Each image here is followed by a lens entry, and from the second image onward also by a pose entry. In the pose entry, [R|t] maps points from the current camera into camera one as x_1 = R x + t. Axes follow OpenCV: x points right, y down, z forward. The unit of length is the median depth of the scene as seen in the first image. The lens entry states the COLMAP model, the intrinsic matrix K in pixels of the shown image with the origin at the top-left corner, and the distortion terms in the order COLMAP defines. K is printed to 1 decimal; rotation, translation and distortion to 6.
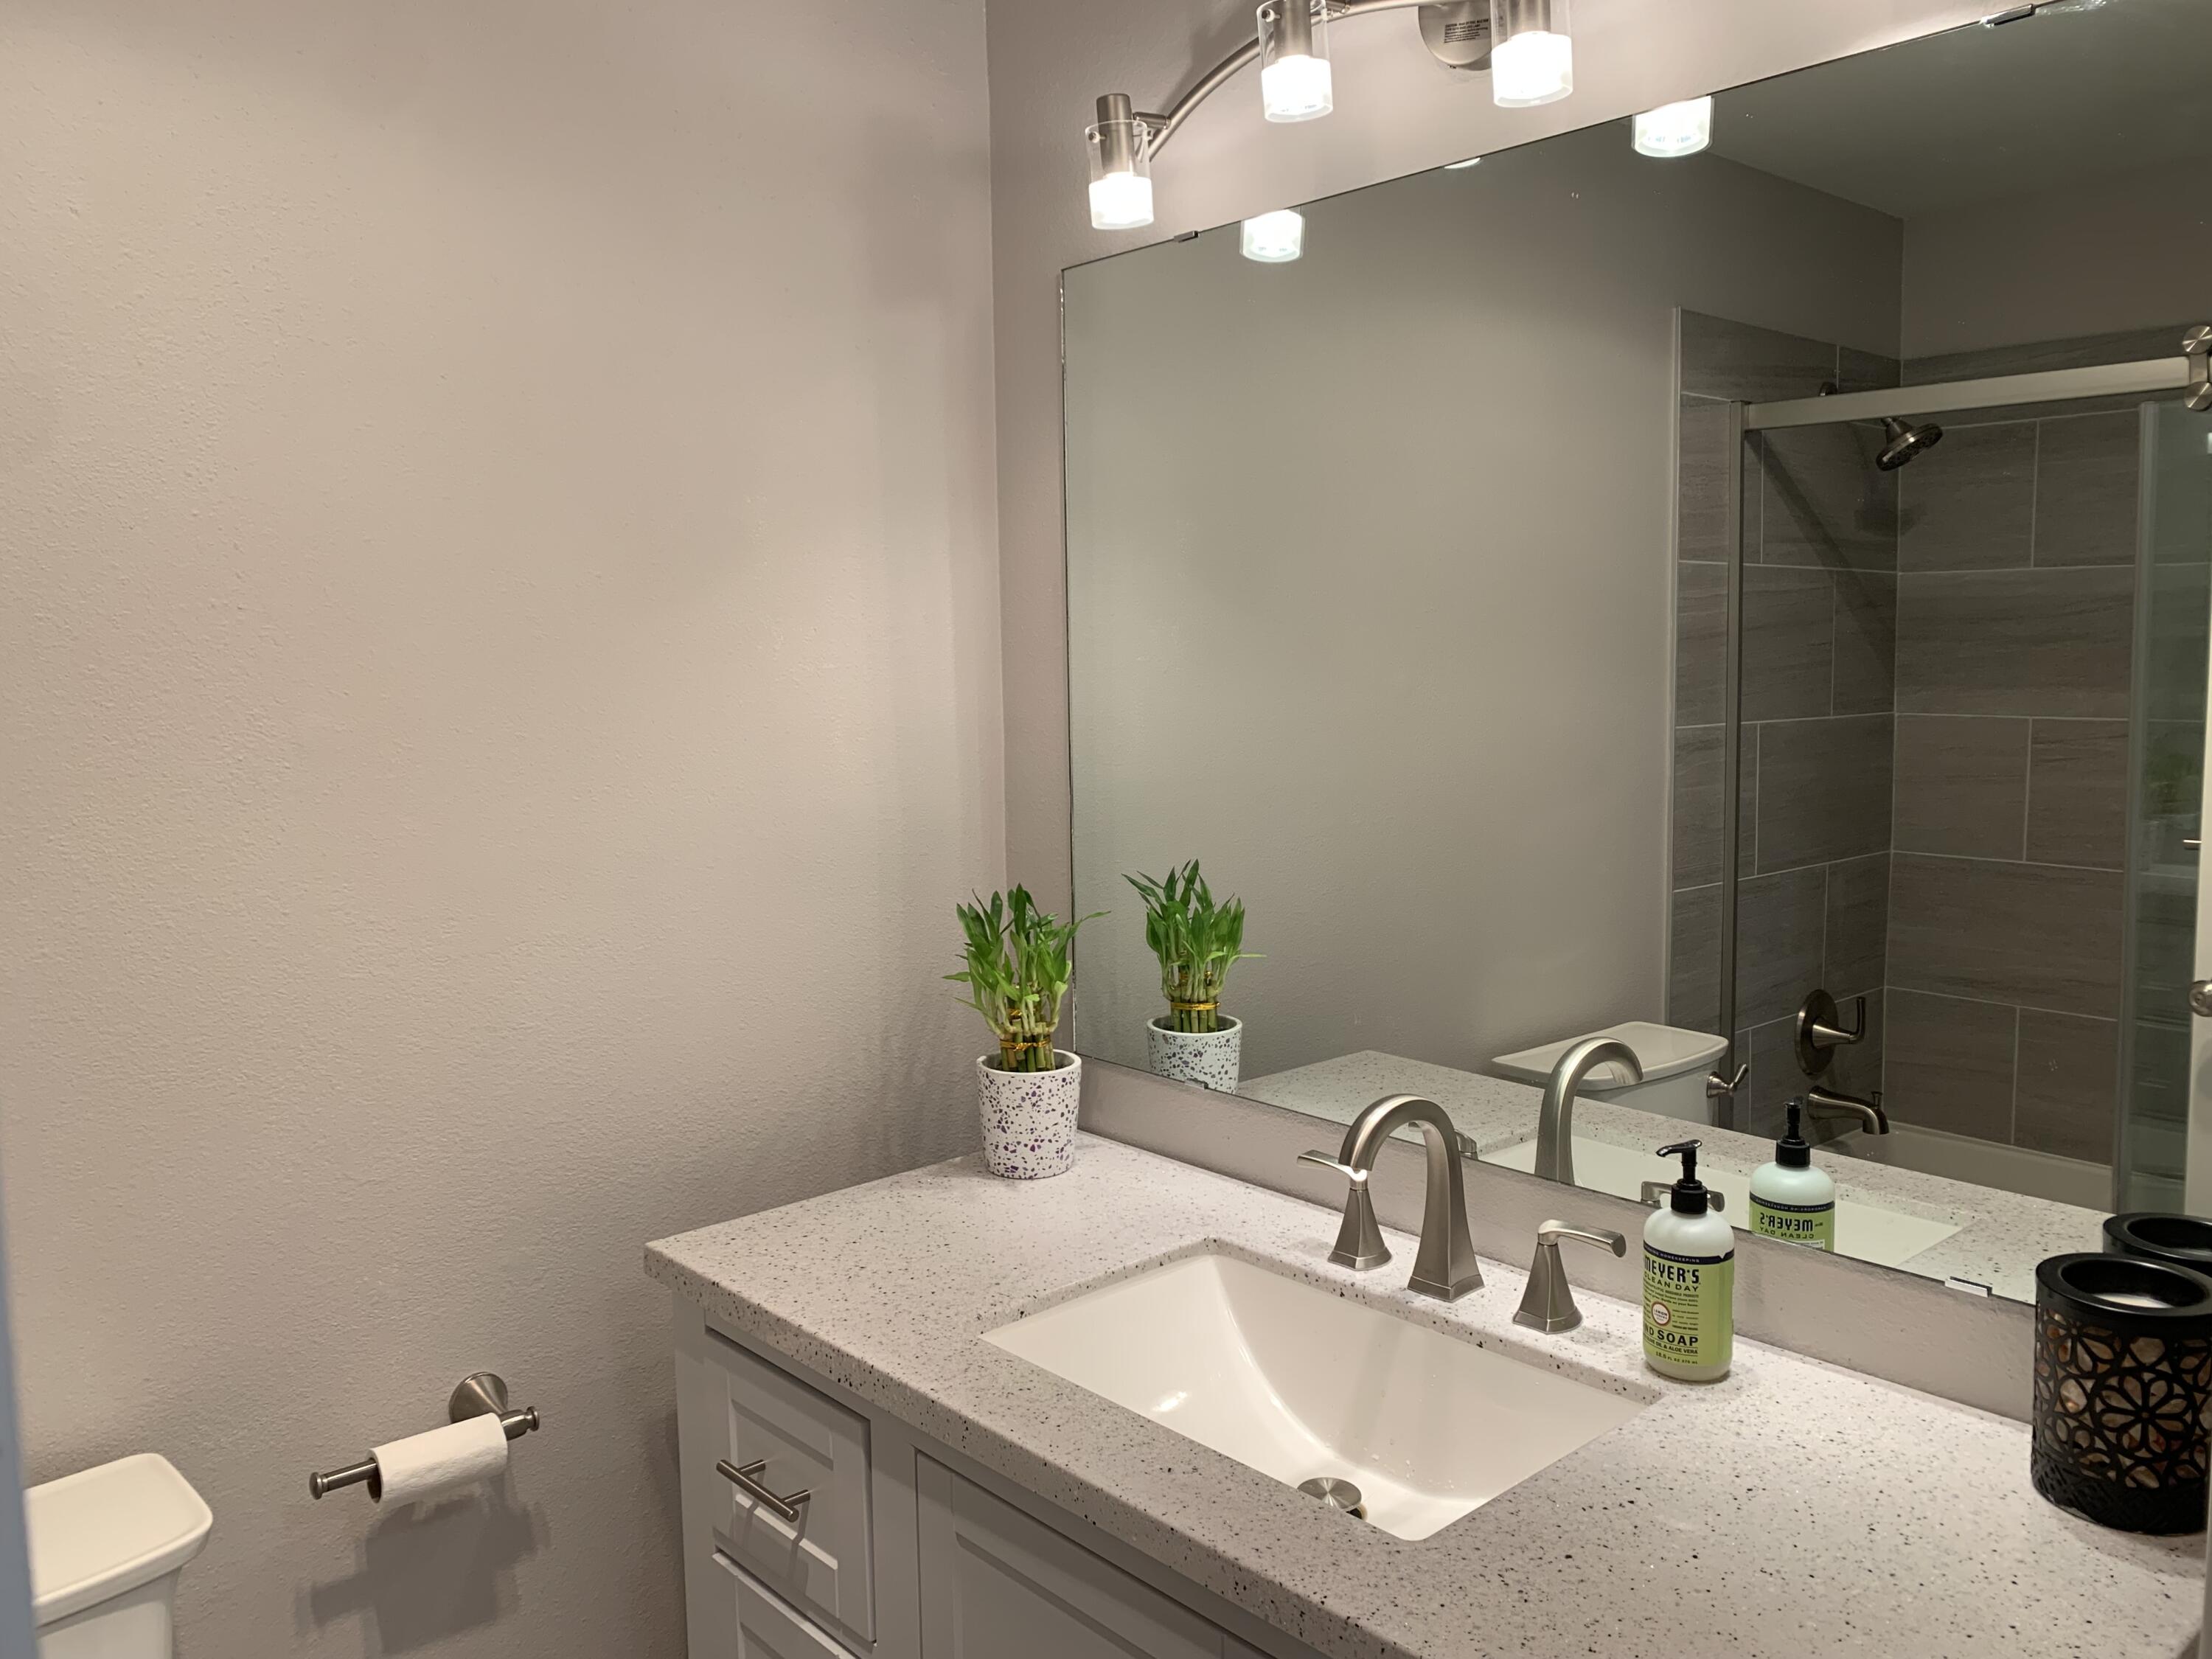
lens RADIAL K [[1695.6, 0, 1106.0], [0, 1695.6, 829.5], [0, 0, 1]] dist [0.001884, -0.002210]
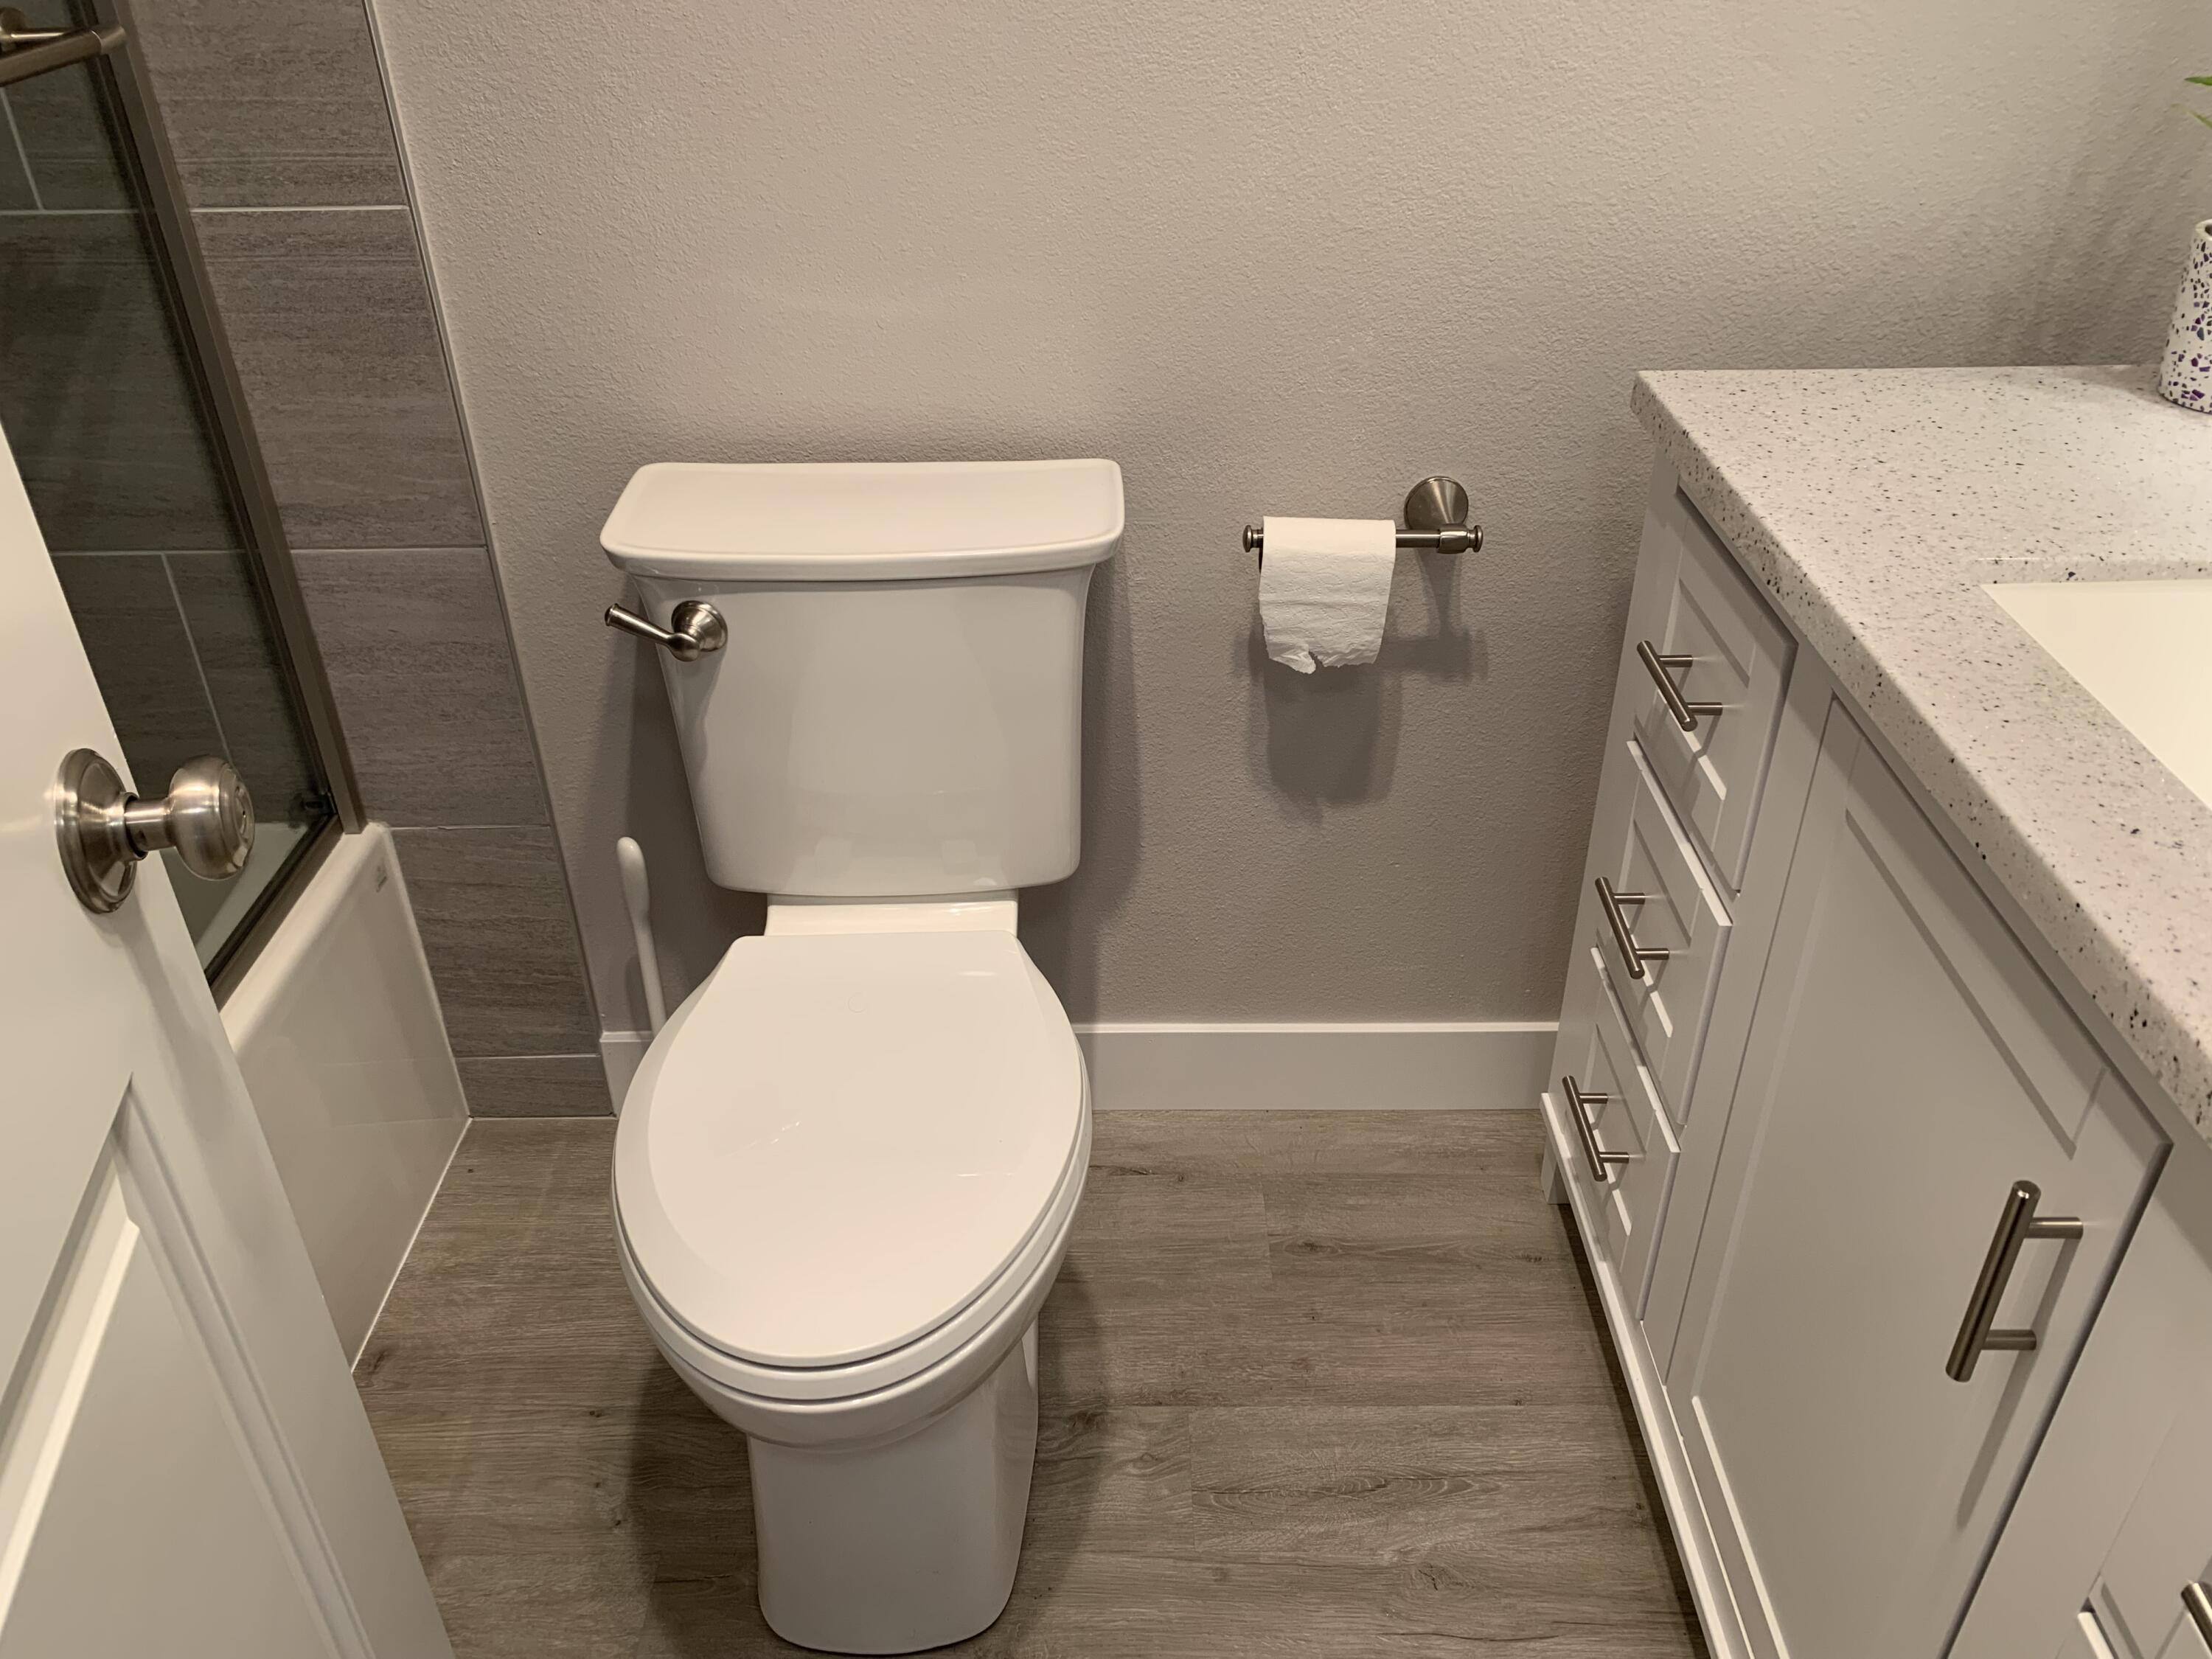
lens RADIAL K [[1705.4, 0, 1119.0], [0, 1705.4, 843.4], [0, 0, 1]] dist [0.005810, 0.003932]
pose [[0.752420, 0.369361, -0.545378, 0.079302], [-0.076053, 0.871160, 0.485073, 0.065953], [0.654279, -0.323501, 0.683569, 0.212125]]
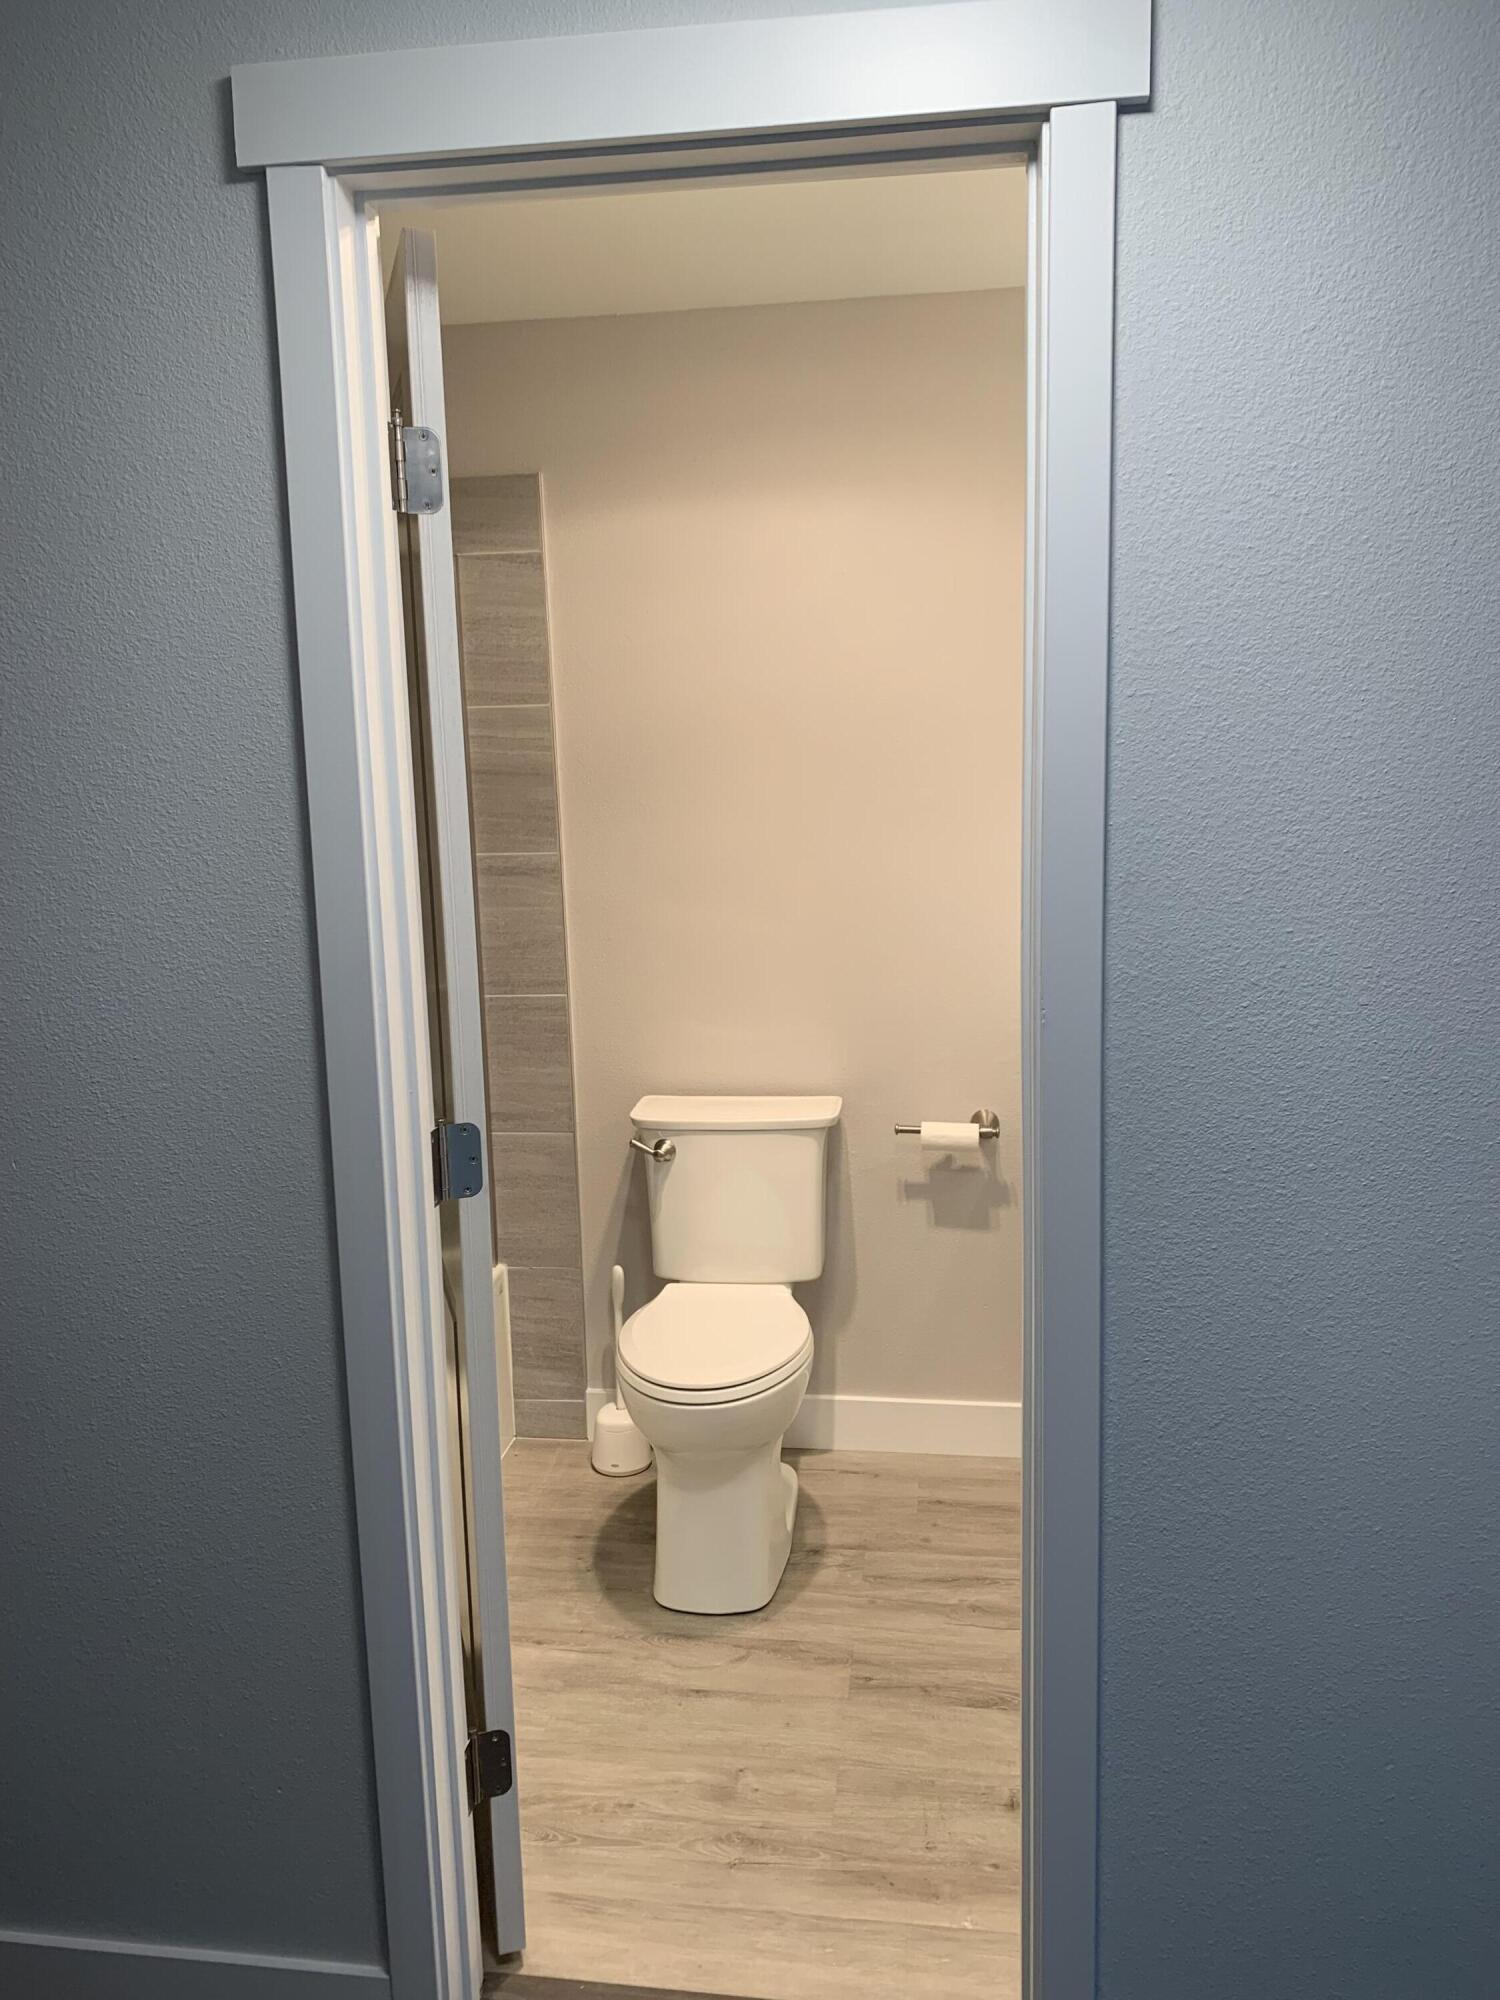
lens RADIAL K [[1533.1, 0, 750.0], [0, 1533.1, 1000.0], [0, 0, 1]] dist [0.001884, -0.002210]
pose [[0.653971, 0.128849, -0.745466, 0.898260], [-0.064358, 0.991292, 0.114880, -0.009687], [0.753777, -0.027151, 0.656569, -0.487713]]
